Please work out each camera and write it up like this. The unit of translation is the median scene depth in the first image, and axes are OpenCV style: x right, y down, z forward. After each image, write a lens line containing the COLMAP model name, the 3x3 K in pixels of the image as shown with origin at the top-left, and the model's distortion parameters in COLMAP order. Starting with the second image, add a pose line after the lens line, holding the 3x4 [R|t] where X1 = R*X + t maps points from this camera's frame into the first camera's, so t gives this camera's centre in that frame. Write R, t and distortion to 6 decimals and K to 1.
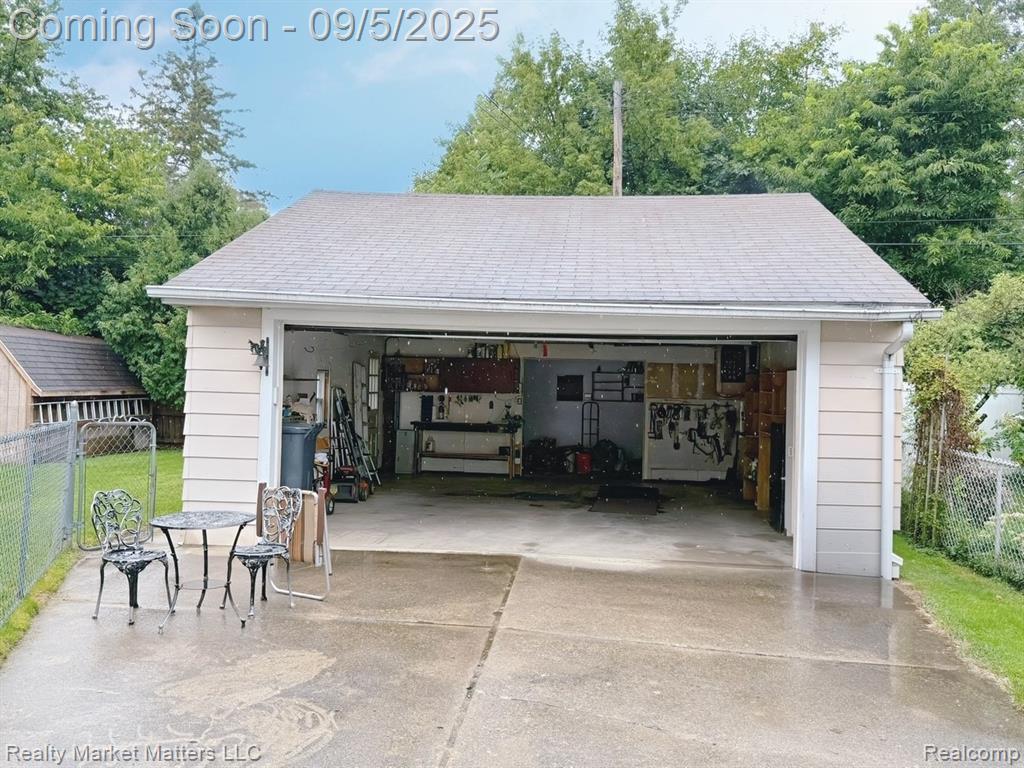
lens RADIAL K [[811.6, 0, 500.9], [0, 811.6, 380.6], [0, 0, 1]] dist [0.100105, -0.001162]
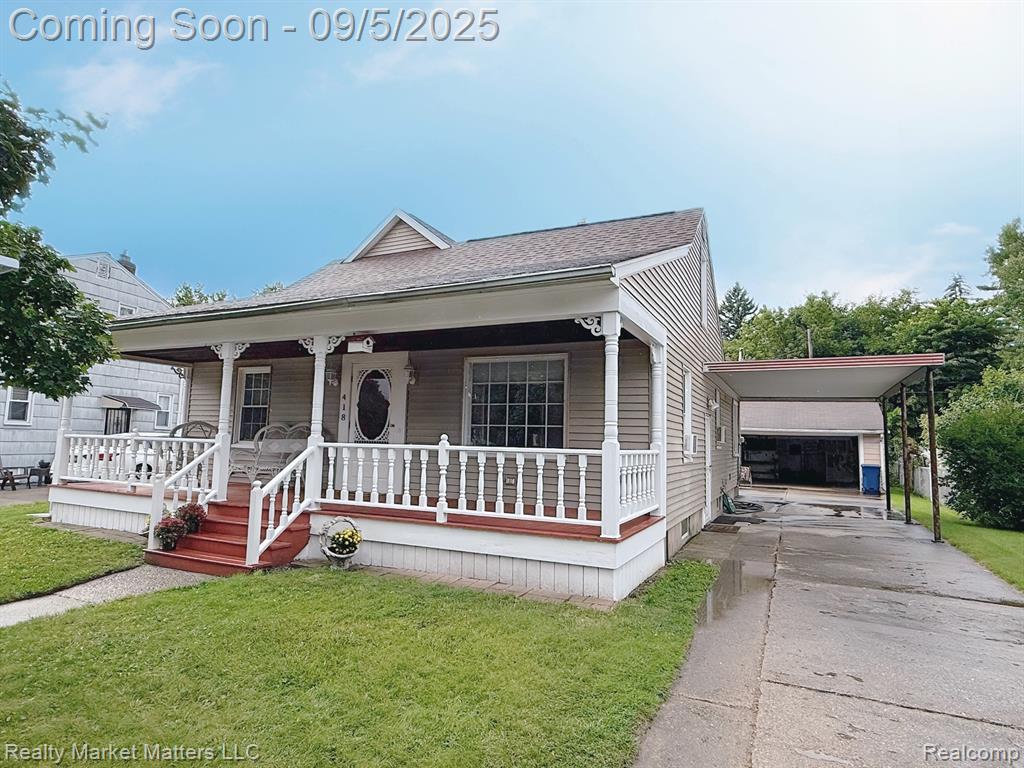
lens RADIAL K [[584.4, 0, 509.7], [0, 584.4, 387.5], [0, 0, 1]] dist [0.000438, -0.000232]
pose [[0.939457, -0.032531, -0.341119, -0.161201], [-0.000672, 0.995307, -0.096770, -0.006675], [0.342666, 0.091141, 0.935026, -1.339175]]
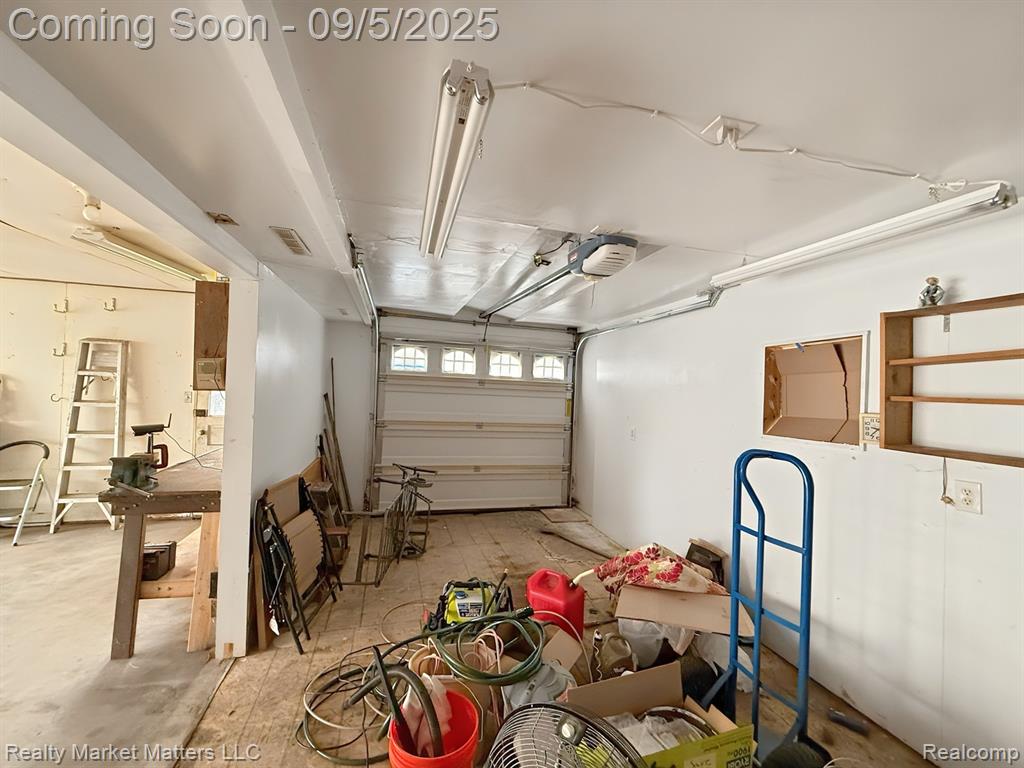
lens RADIAL K [[406.7, 0, 507.7], [0, 406.7, 384.5], [0, 0, 1]] dist [-0.001531, -0.000333]
pose [[0.359289, -0.009545, -0.933178, 0.209258], [-0.021382, 0.999601, -0.018457, 0.014300], [0.932981, 0.026585, 0.358942, 1.051406]]
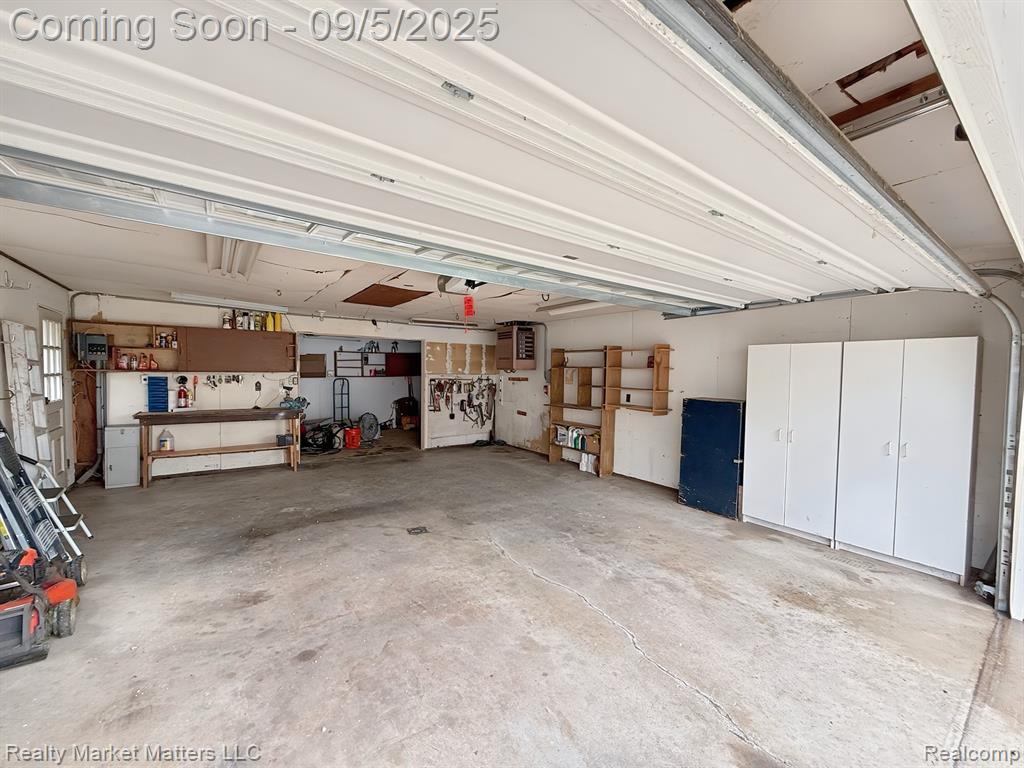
lens RADIAL K [[406.7, 0, 507.7], [0, 406.7, 384.5], [0, 0, 1]] dist [-0.001531, -0.000333]
pose [[0.752263, -0.036601, 0.657846, -0.096931], [-0.000286, 0.998438, 0.055877, 0.004528], [-0.658863, -0.042222, 0.751077, 0.521309]]
